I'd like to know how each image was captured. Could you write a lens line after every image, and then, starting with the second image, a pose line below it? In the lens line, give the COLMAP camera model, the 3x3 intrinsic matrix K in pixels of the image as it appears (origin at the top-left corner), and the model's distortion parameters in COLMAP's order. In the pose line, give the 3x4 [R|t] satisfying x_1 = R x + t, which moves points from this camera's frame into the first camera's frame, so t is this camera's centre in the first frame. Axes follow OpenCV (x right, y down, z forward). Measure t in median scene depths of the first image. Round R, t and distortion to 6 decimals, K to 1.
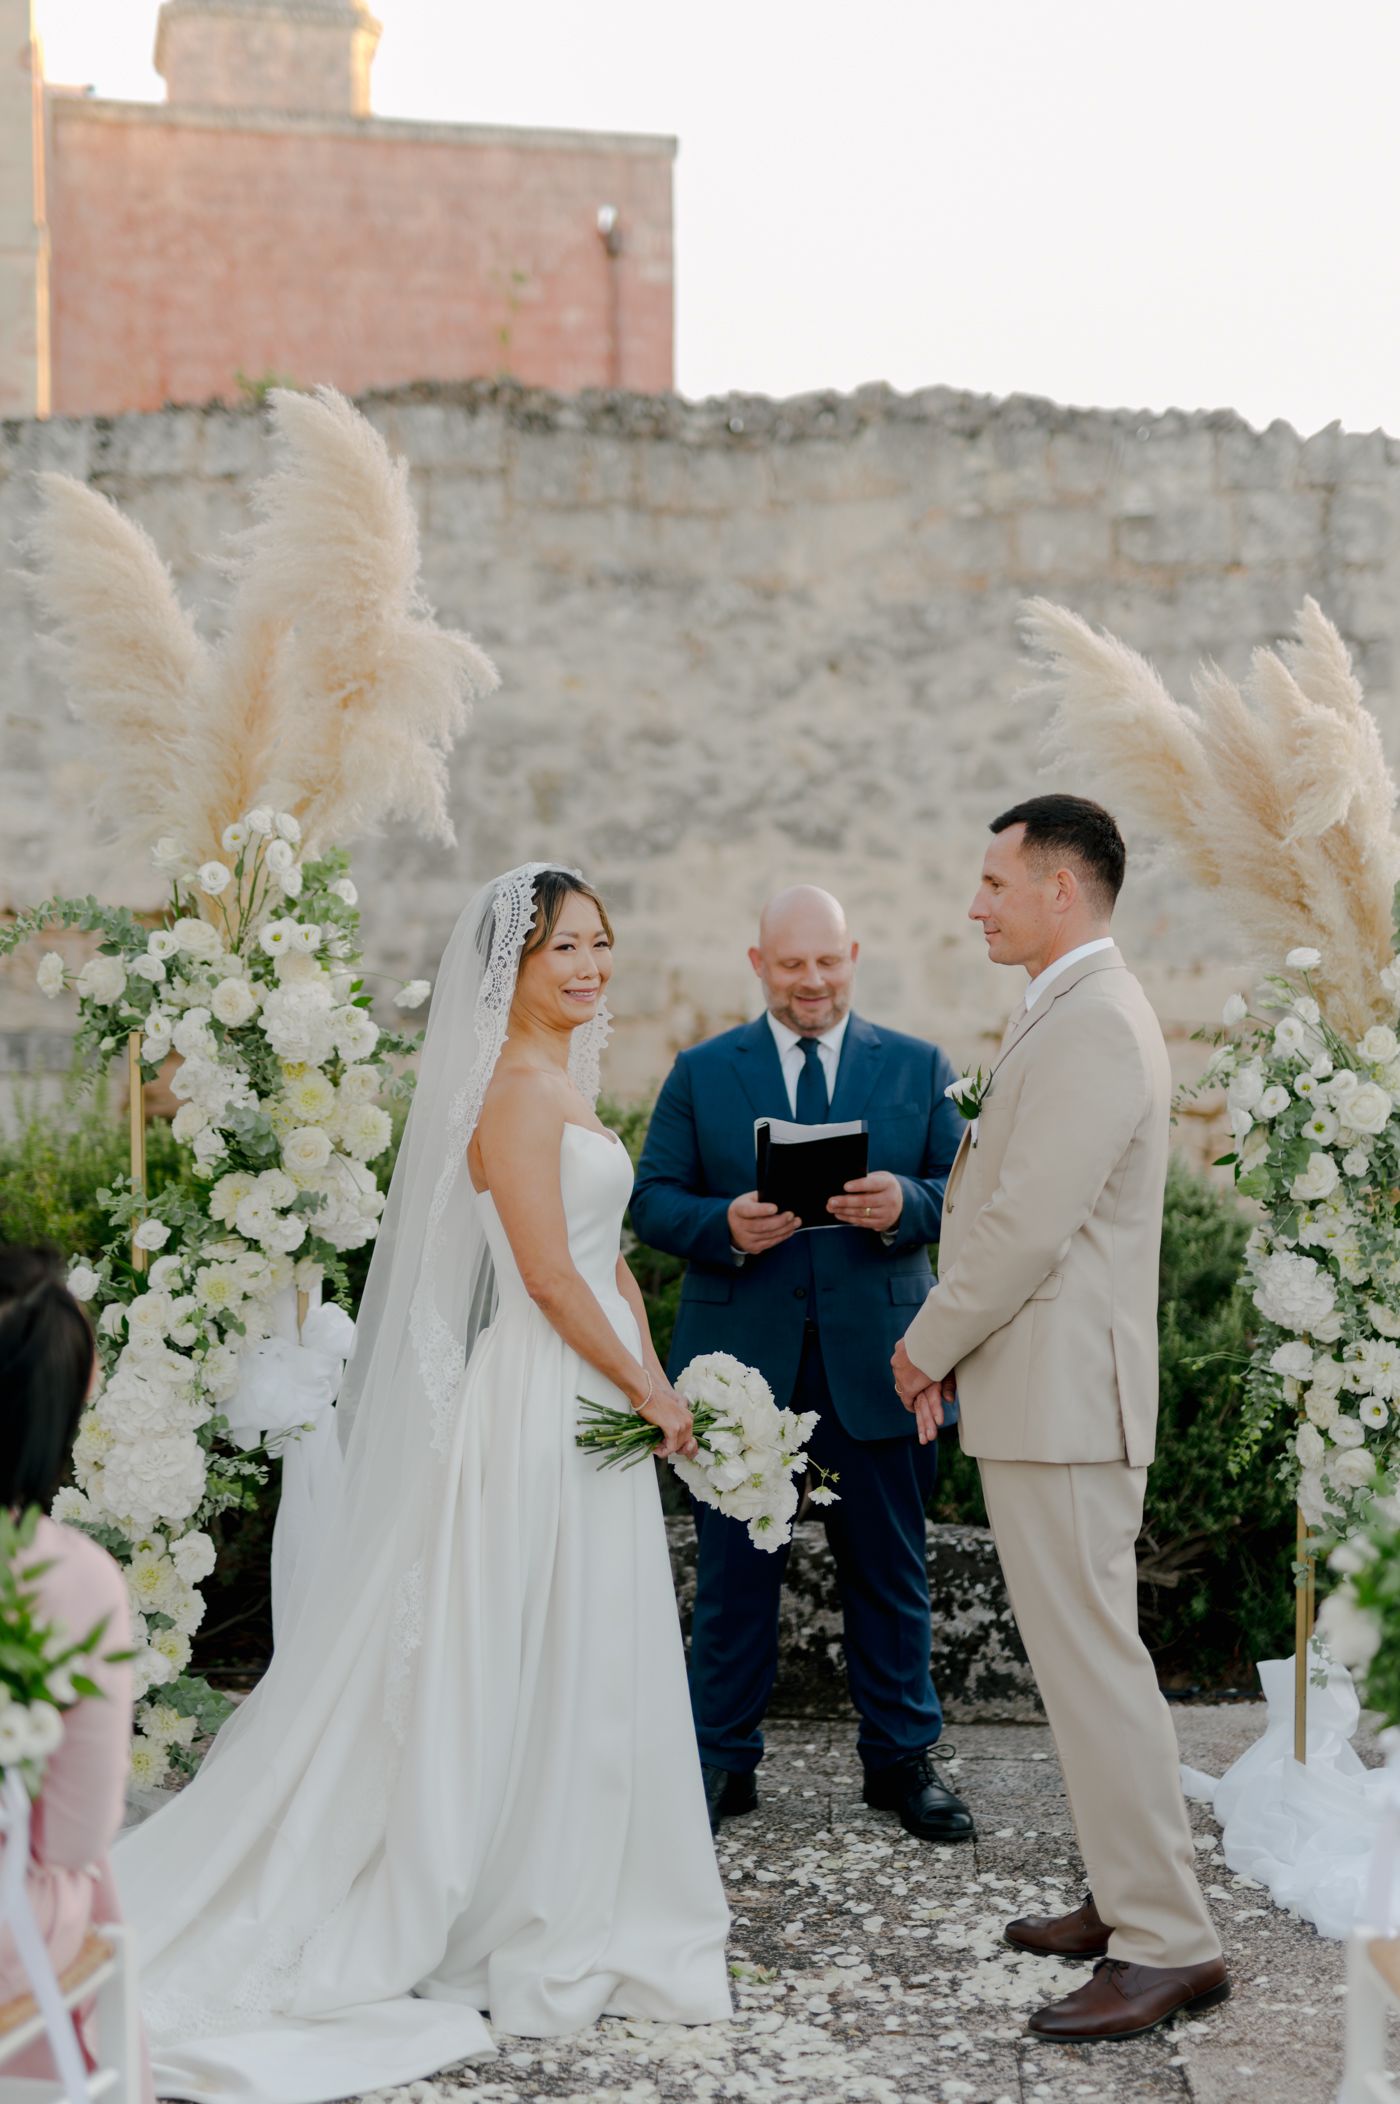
lens RADIAL K [[3023.9, 0, 700.0], [0, 3023.9, 1052.0], [0, 0, 1]] dist [0.025860, -0.075242]
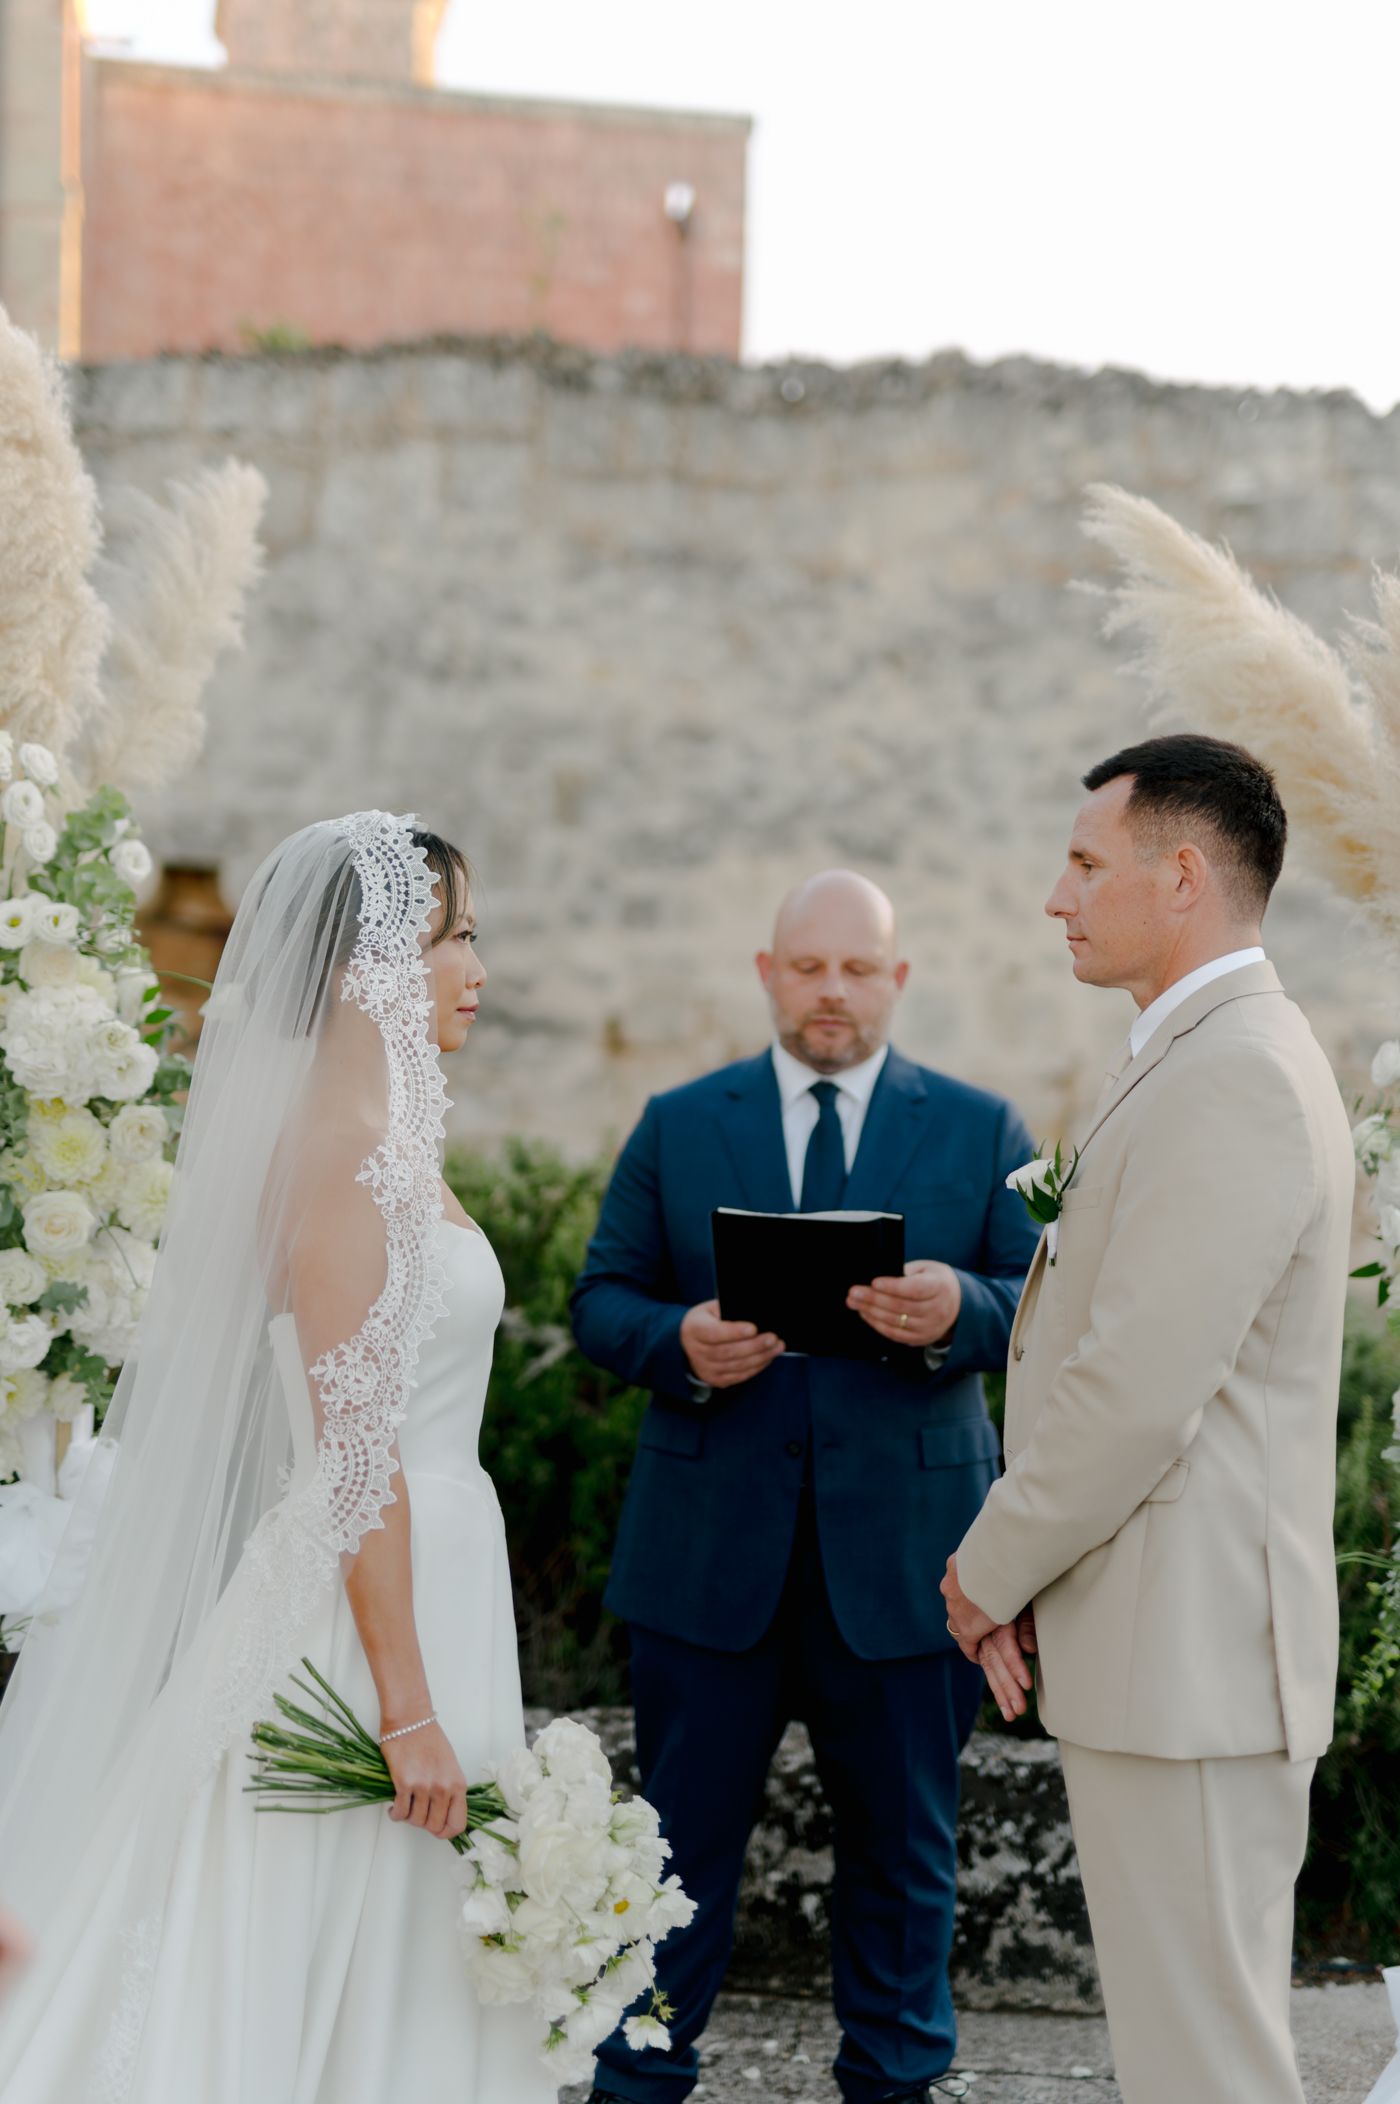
lens RADIAL K [[3023.9, 0, 700.0], [0, 3023.9, 1052.0], [0, 0, 1]] dist [0.025860, -0.075242]
pose [[0.999247, 0.030258, -0.024307, 0.012497], [-0.030500, 0.999488, -0.009681, -0.001899], [0.024002, 0.010415, 0.999658, 0.108470]]
